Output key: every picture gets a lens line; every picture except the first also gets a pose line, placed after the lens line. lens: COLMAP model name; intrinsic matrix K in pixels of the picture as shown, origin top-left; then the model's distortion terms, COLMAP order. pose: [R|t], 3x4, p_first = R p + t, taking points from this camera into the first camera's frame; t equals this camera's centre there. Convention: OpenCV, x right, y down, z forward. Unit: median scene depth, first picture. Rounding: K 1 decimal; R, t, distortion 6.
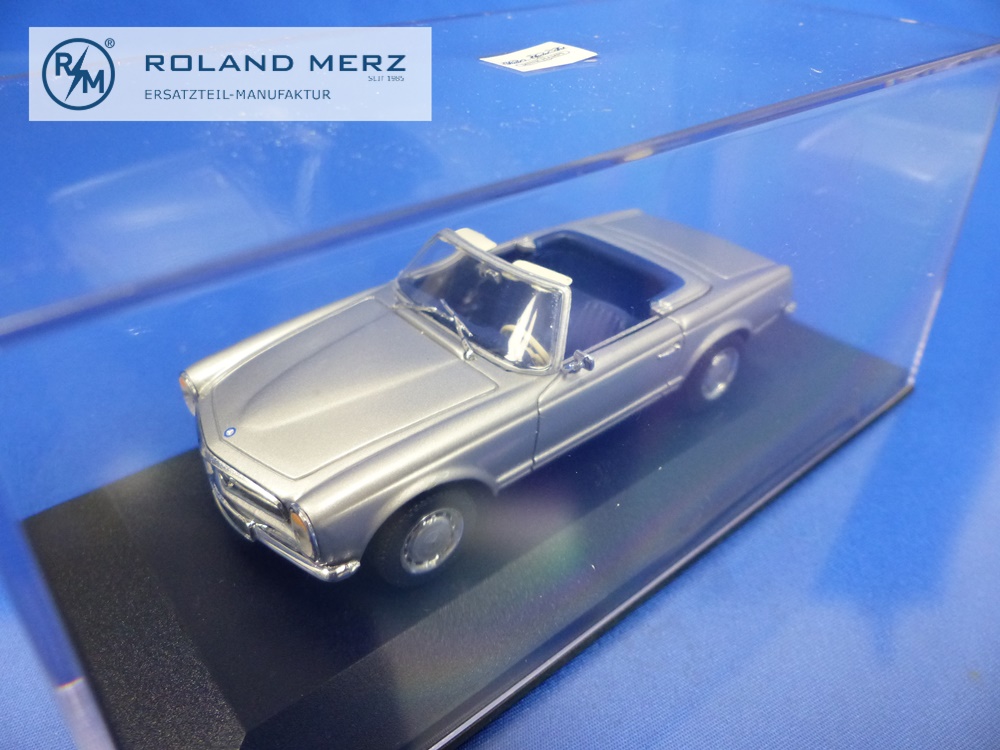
lens RADIAL K [[727.4, 0, 500.0], [0, 727.4, 375.0], [0, 0, 1]] dist [-0.042021, -0.002064]
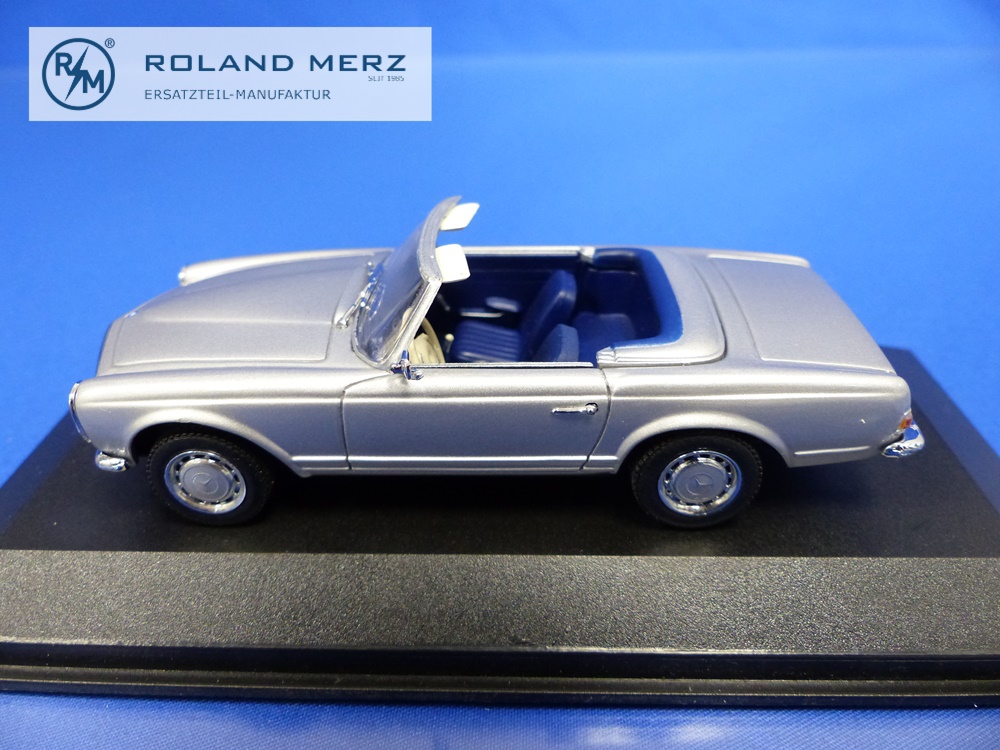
lens RADIAL K [[727.4, 0, 500.0], [0, 727.4, 375.0], [0, 0, 1]] dist [-0.042021, -0.002064]
pose [[0.748944, 0.329012, -0.575182, 0.631239], [-0.348819, 0.933775, 0.079936, -0.105267], [0.563390, 0.140767, 0.814110, 0.371686]]
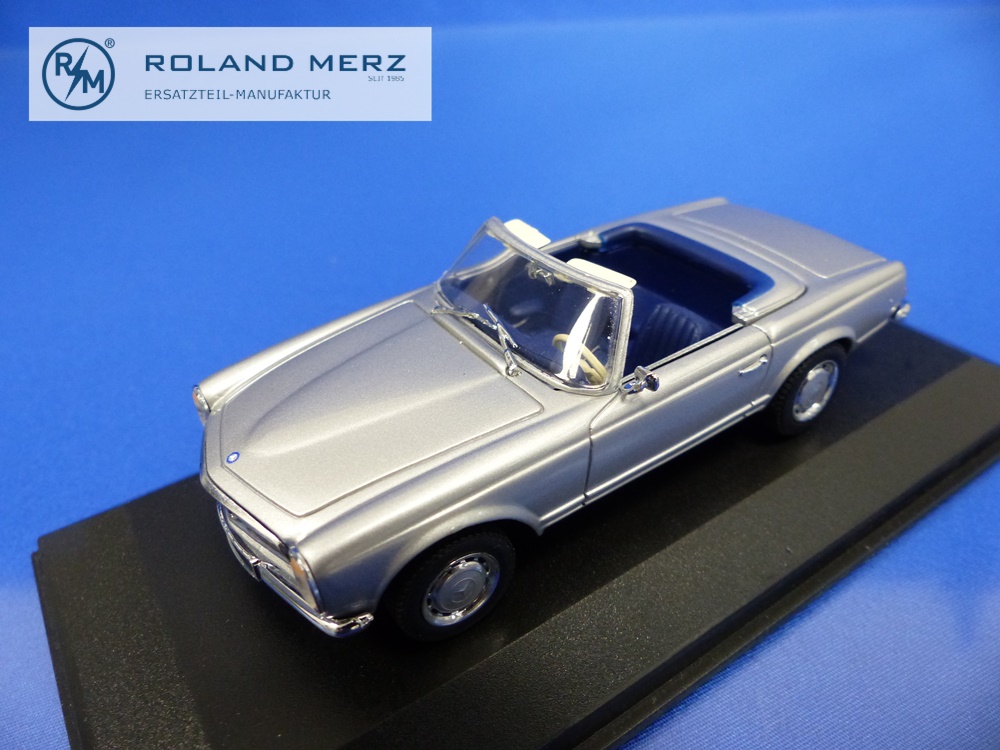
lens RADIAL K [[727.4, 0, 500.0], [0, 727.4, 375.0], [0, 0, 1]] dist [-0.042021, -0.002064]
pose [[0.992954, 0.011901, -0.117898, 0.043414], [-0.011094, 0.999910, 0.007494, -0.026885], [0.117977, -0.006134, 0.992997, 0.142662]]
